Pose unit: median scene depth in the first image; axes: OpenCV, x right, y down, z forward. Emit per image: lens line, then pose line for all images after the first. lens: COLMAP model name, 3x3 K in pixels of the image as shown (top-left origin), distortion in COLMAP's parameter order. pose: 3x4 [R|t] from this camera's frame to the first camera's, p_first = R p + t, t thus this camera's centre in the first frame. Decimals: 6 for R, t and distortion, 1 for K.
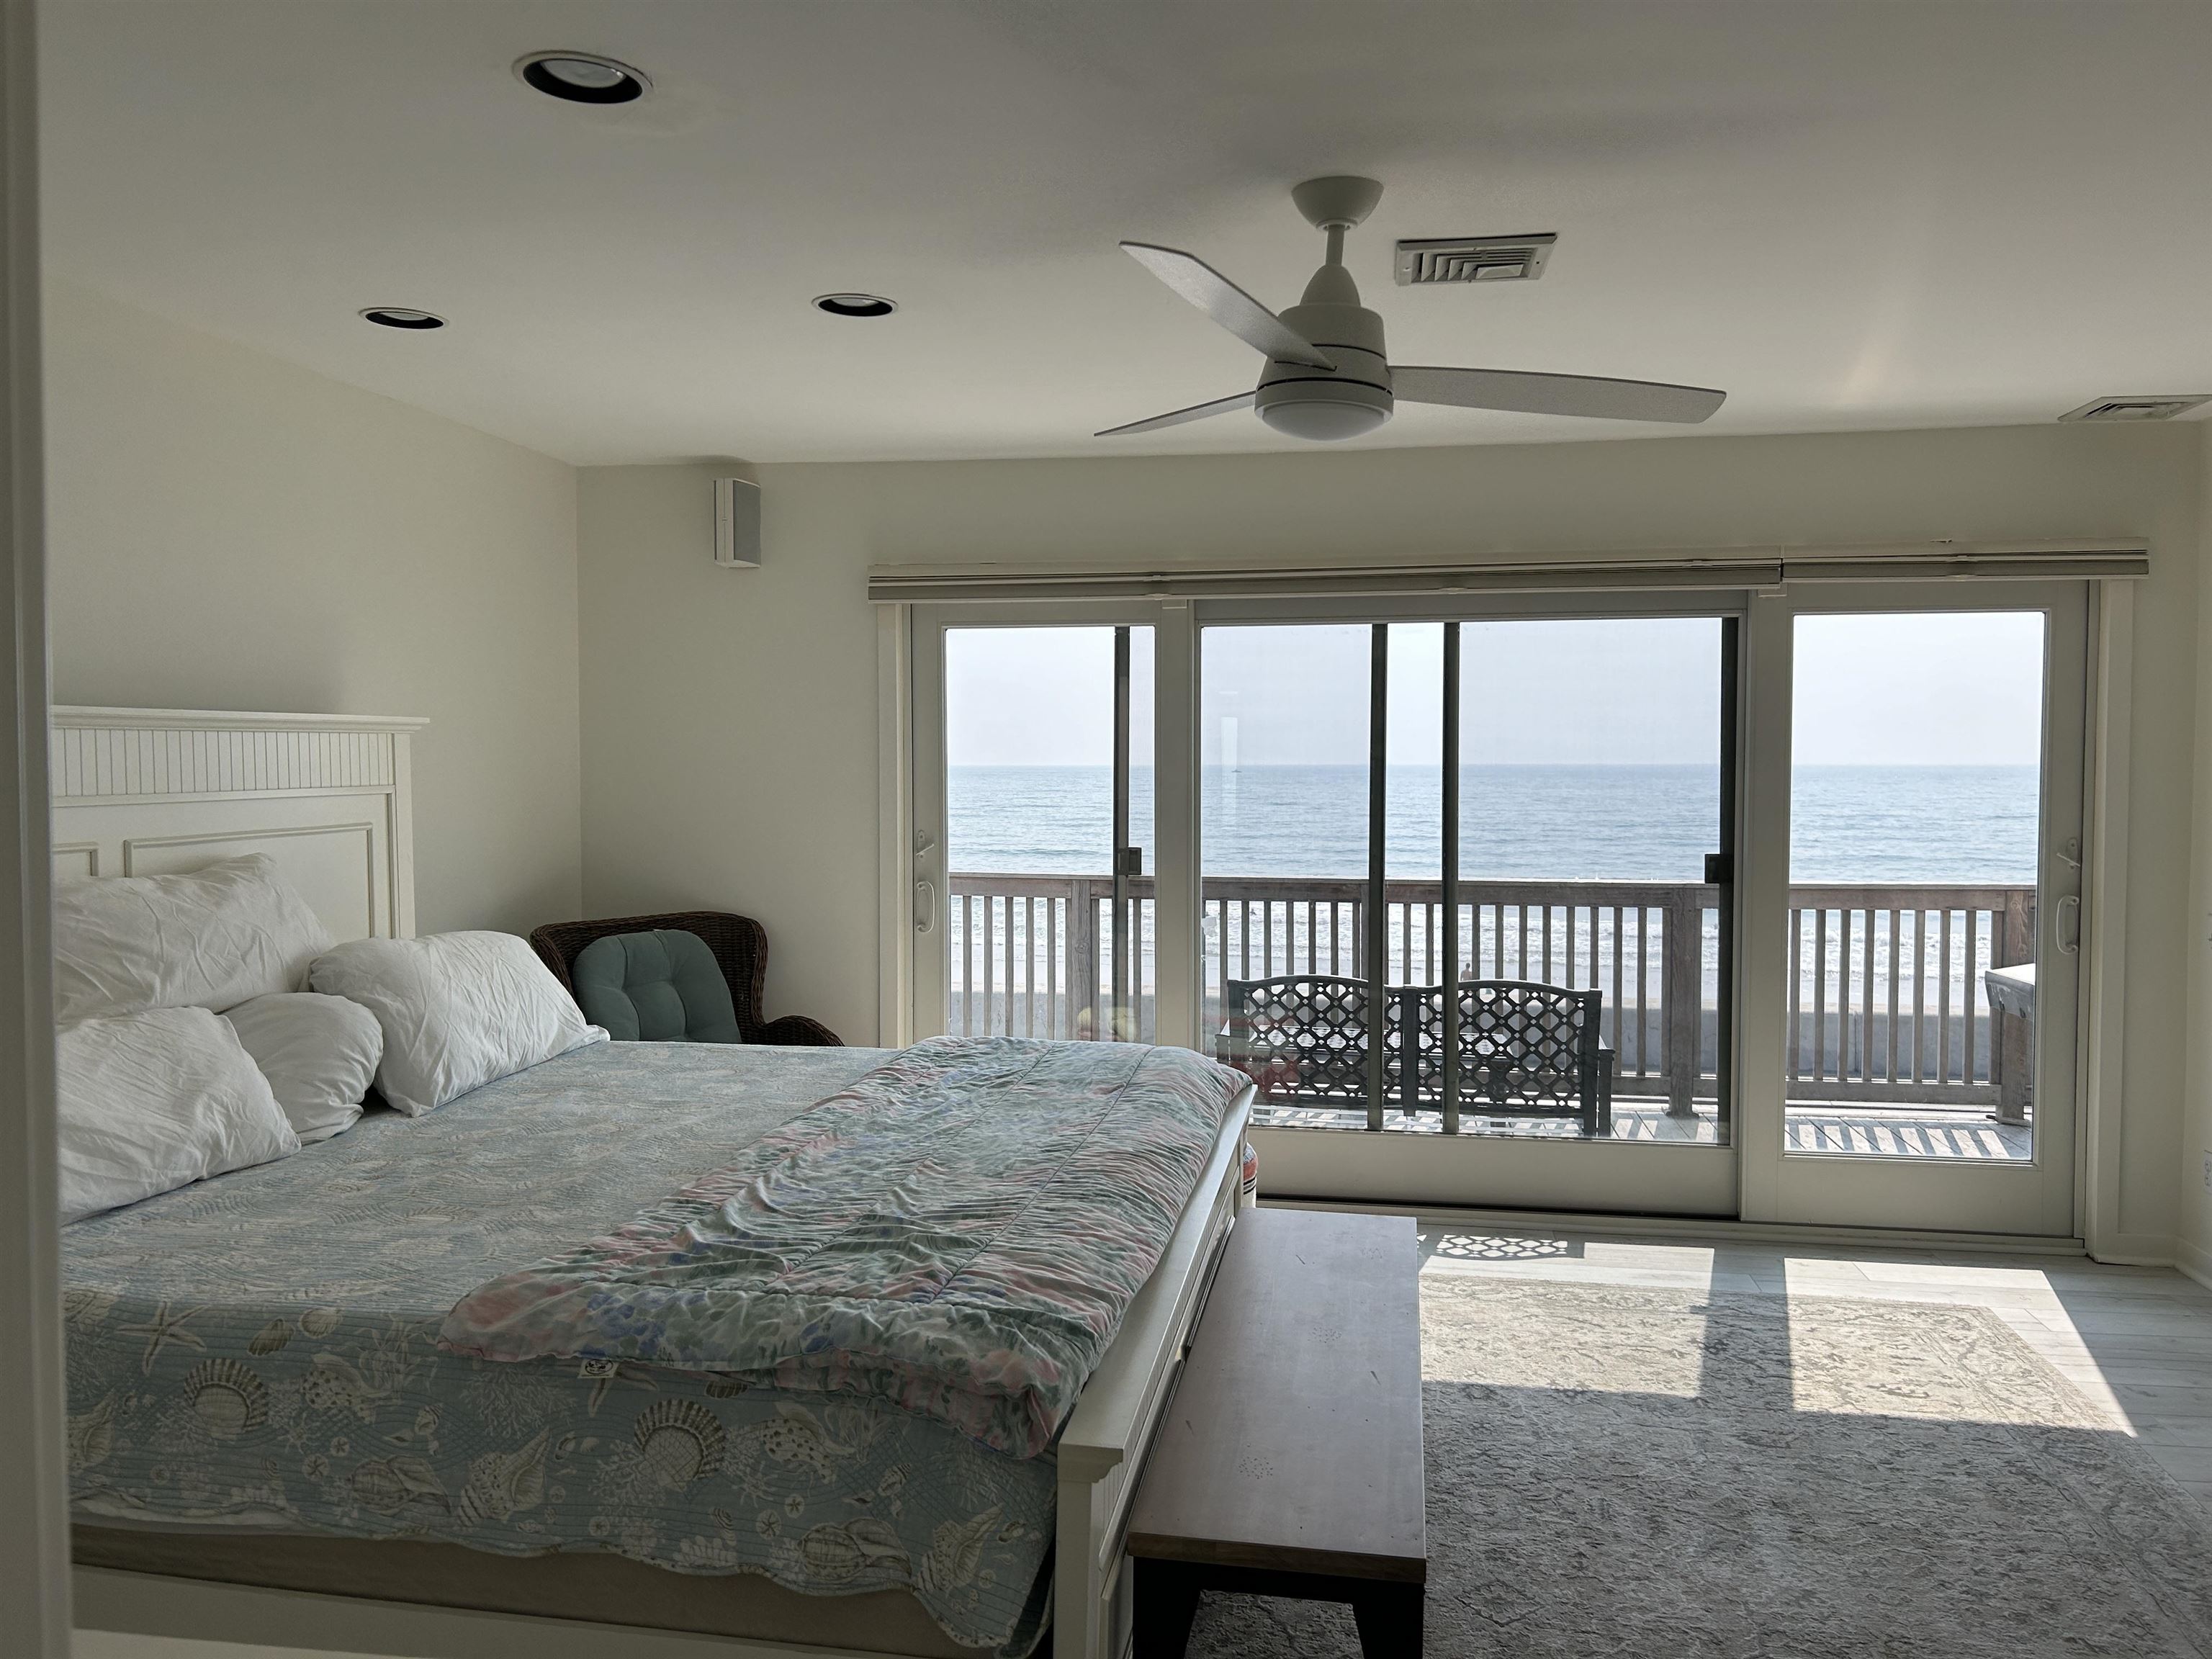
lens RADIAL K [[1673.6, 0, 1089.2], [0, 1673.6, 811.0], [0, 0, 1]] dist [0.045796, -0.047531]
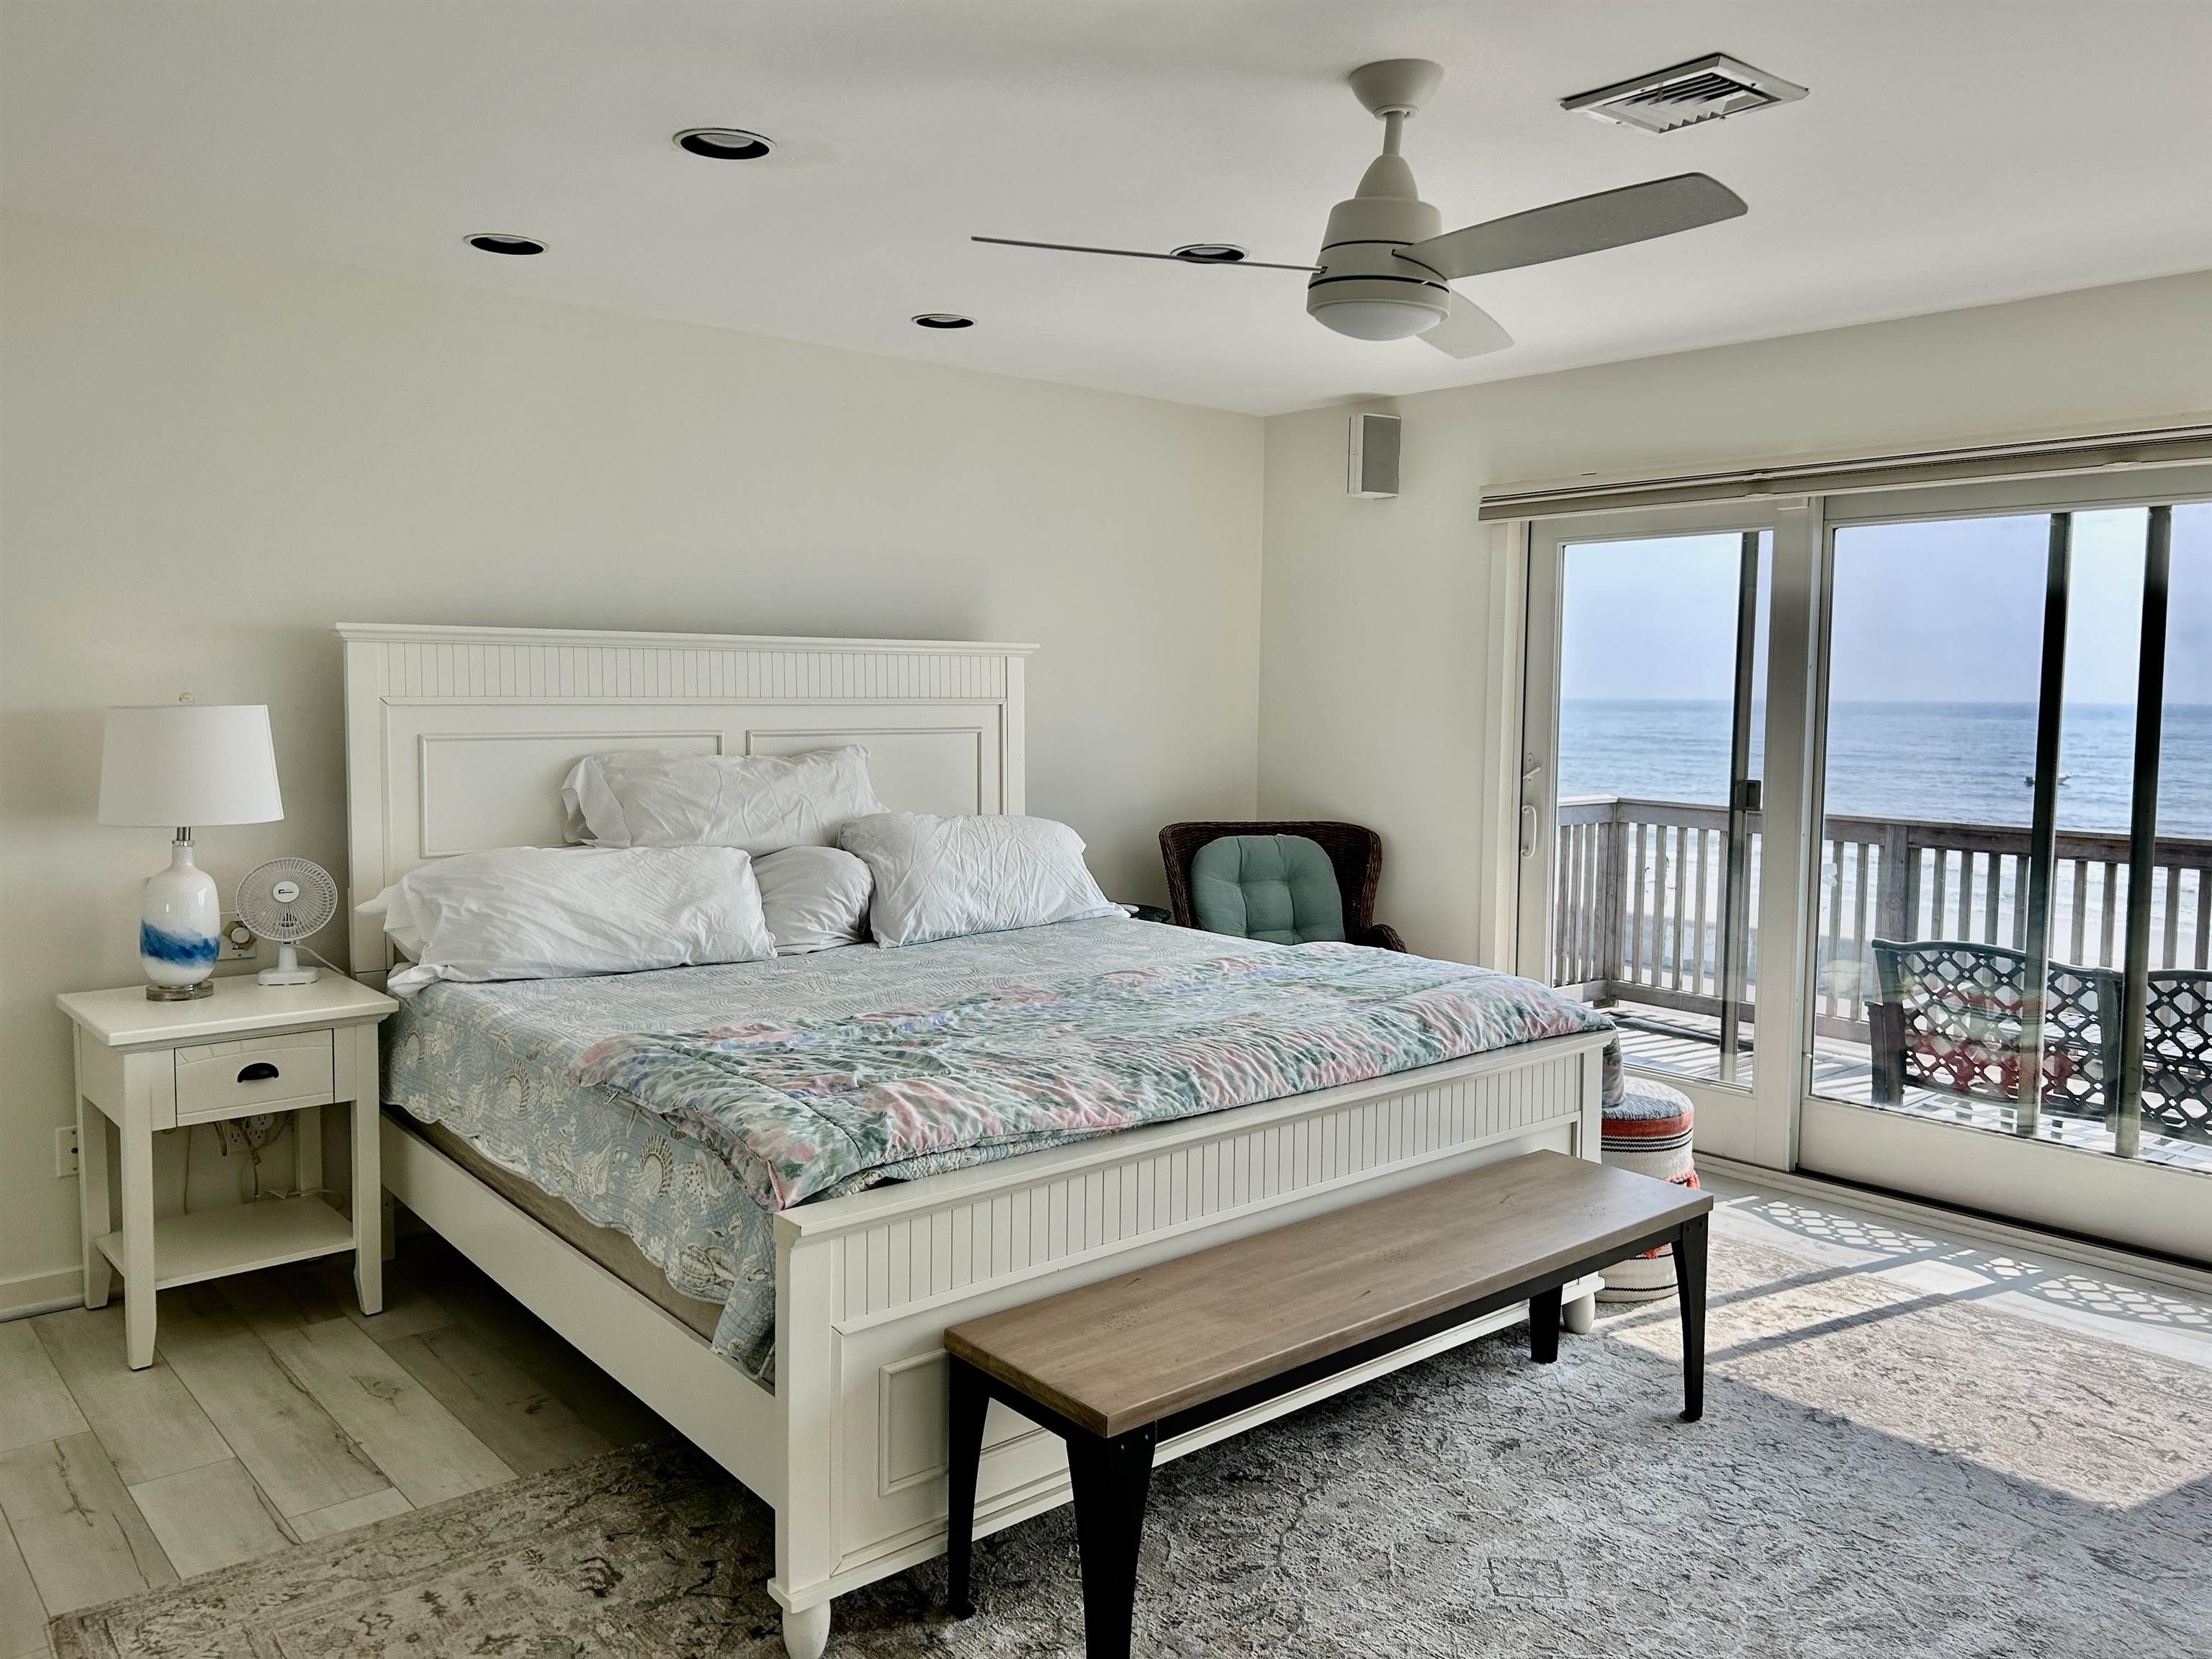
lens RADIAL K [[1673.6, 0, 1089.2], [0, 1673.6, 811.0], [0, 0, 1]] dist [0.045796, -0.047531]
pose [[0.762378, 0.055067, -0.644785, 0.438247], [-0.029704, 0.998301, 0.050136, 0.005284], [0.646450, -0.019070, 0.762718, 0.099115]]
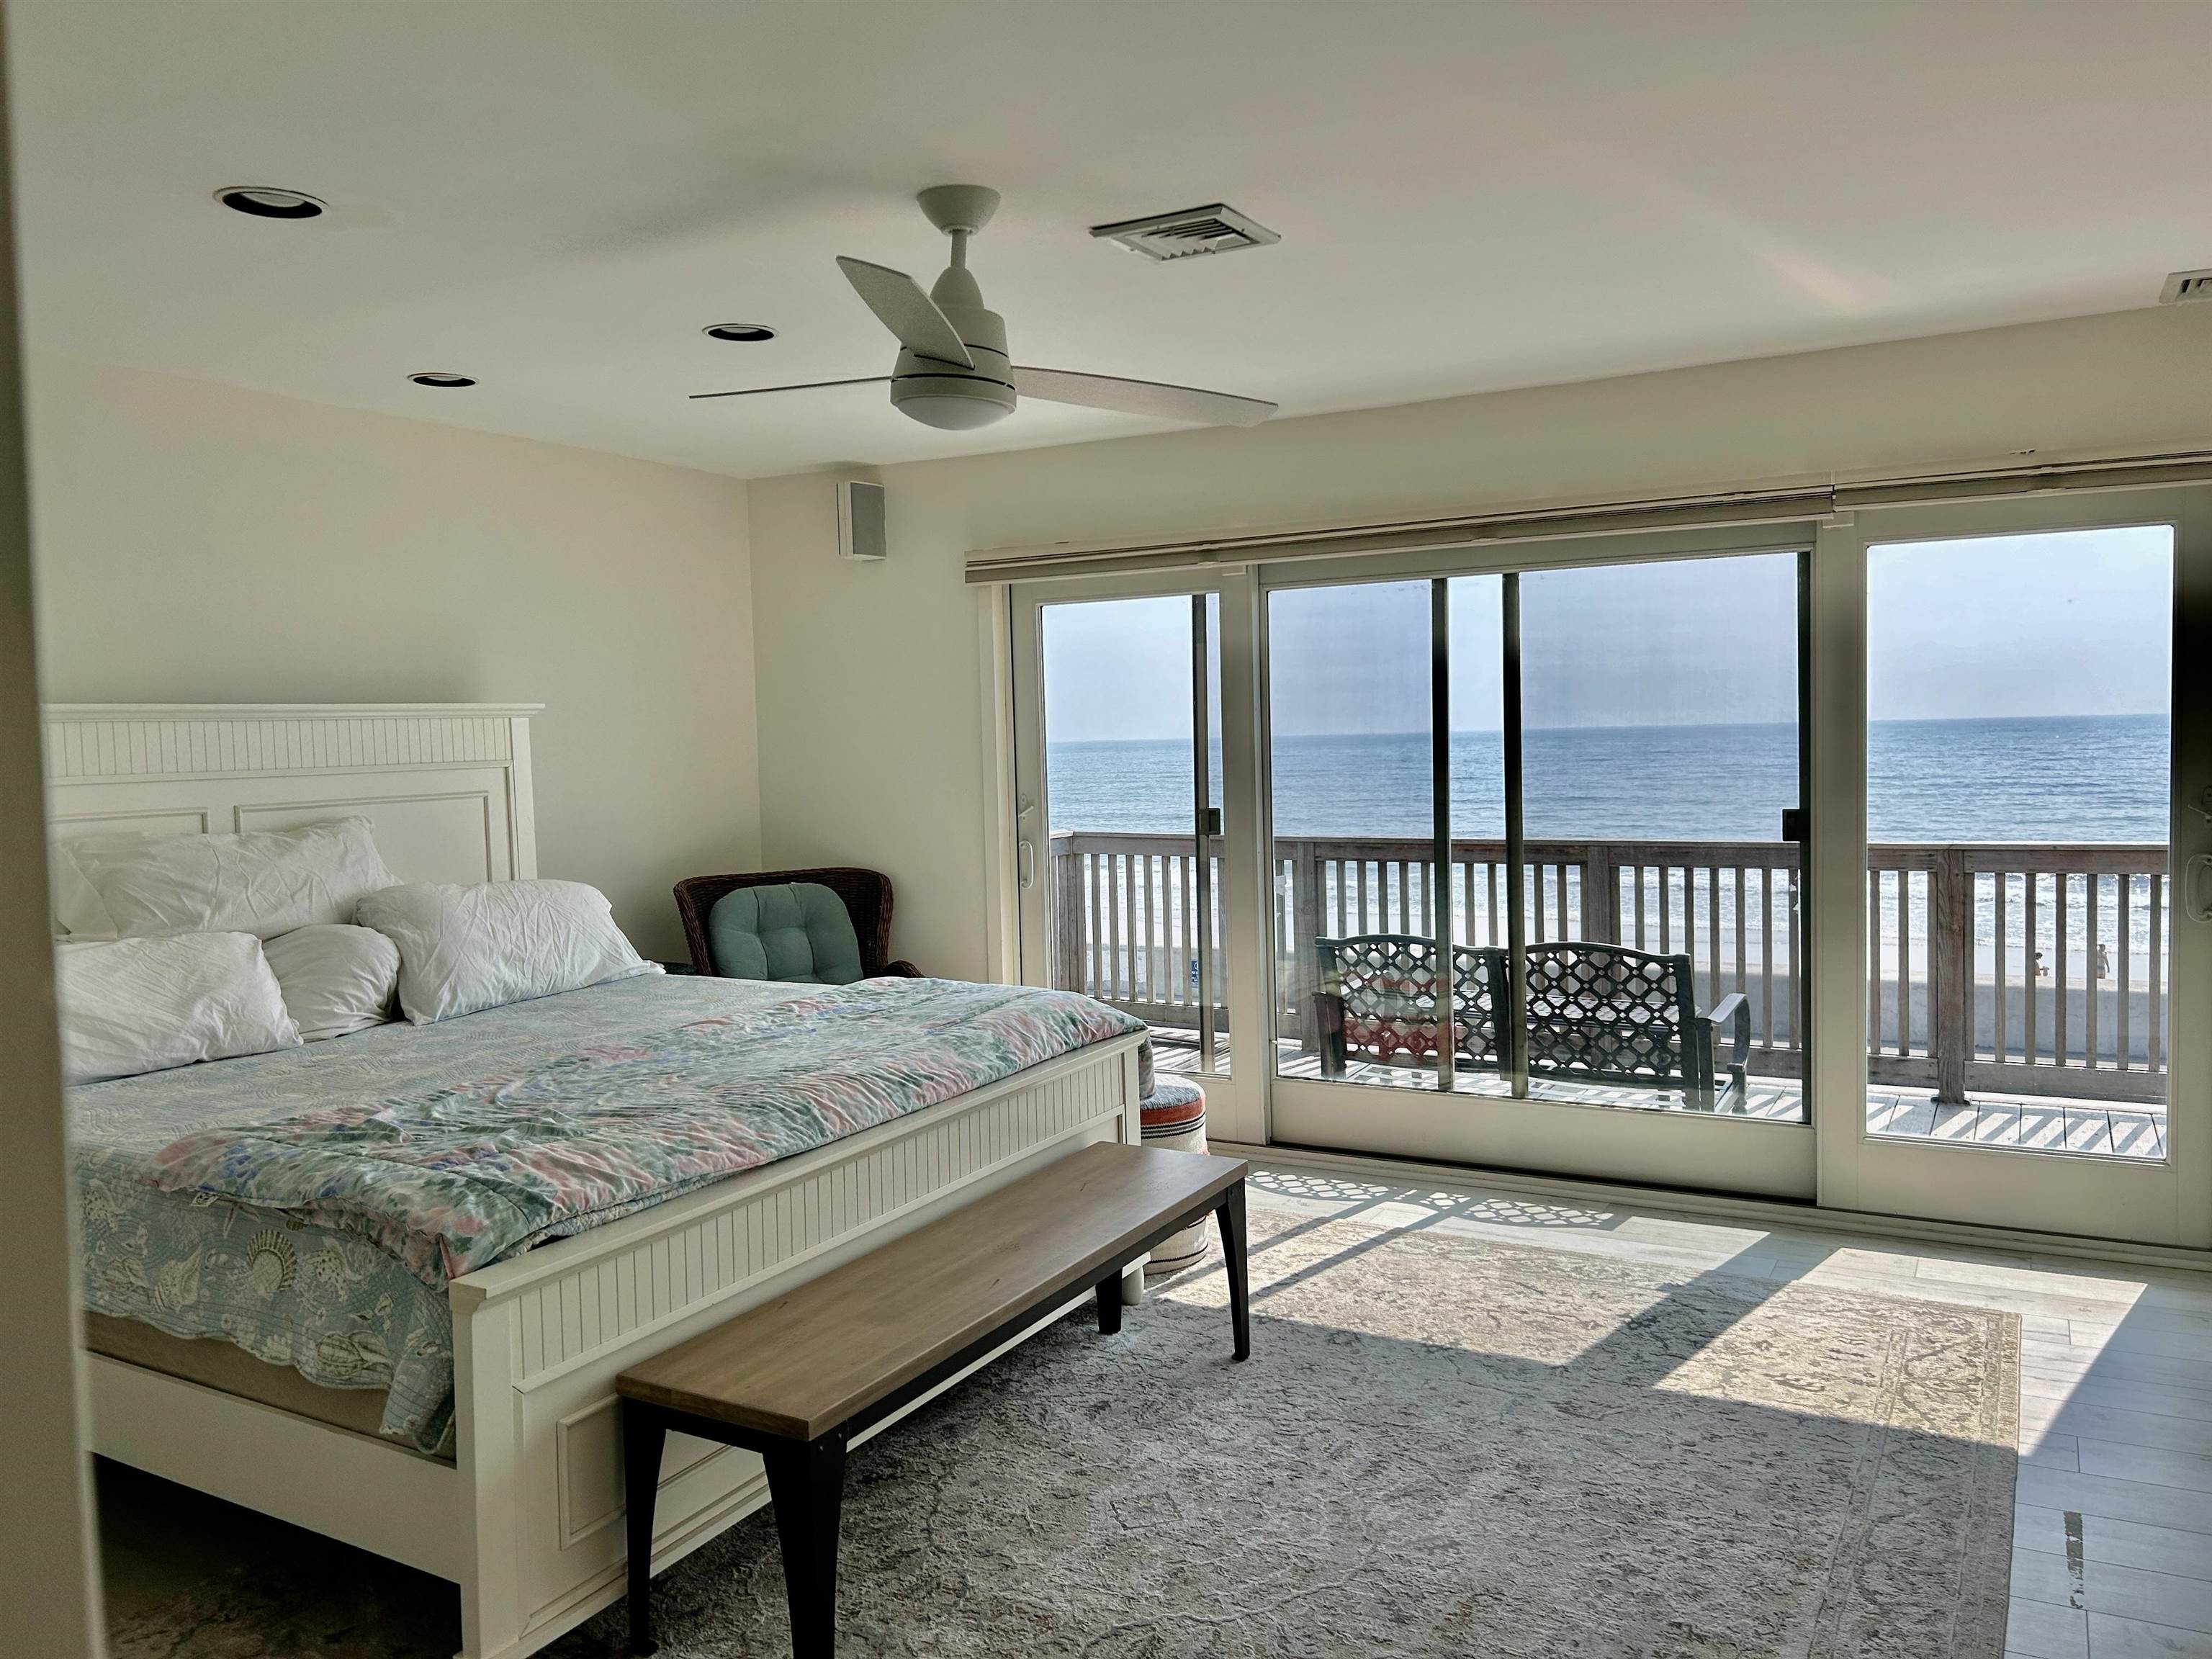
lens RADIAL K [[1673.6, 0, 1089.2], [0, 1673.6, 811.0], [0, 0, 1]] dist [0.045796, -0.047531]
pose [[0.940291, -0.007576, -0.340288, 0.395152], [0.013812, 0.999778, 0.015908, 0.008054], [0.340092, -0.019658, 0.940187, 0.000827]]
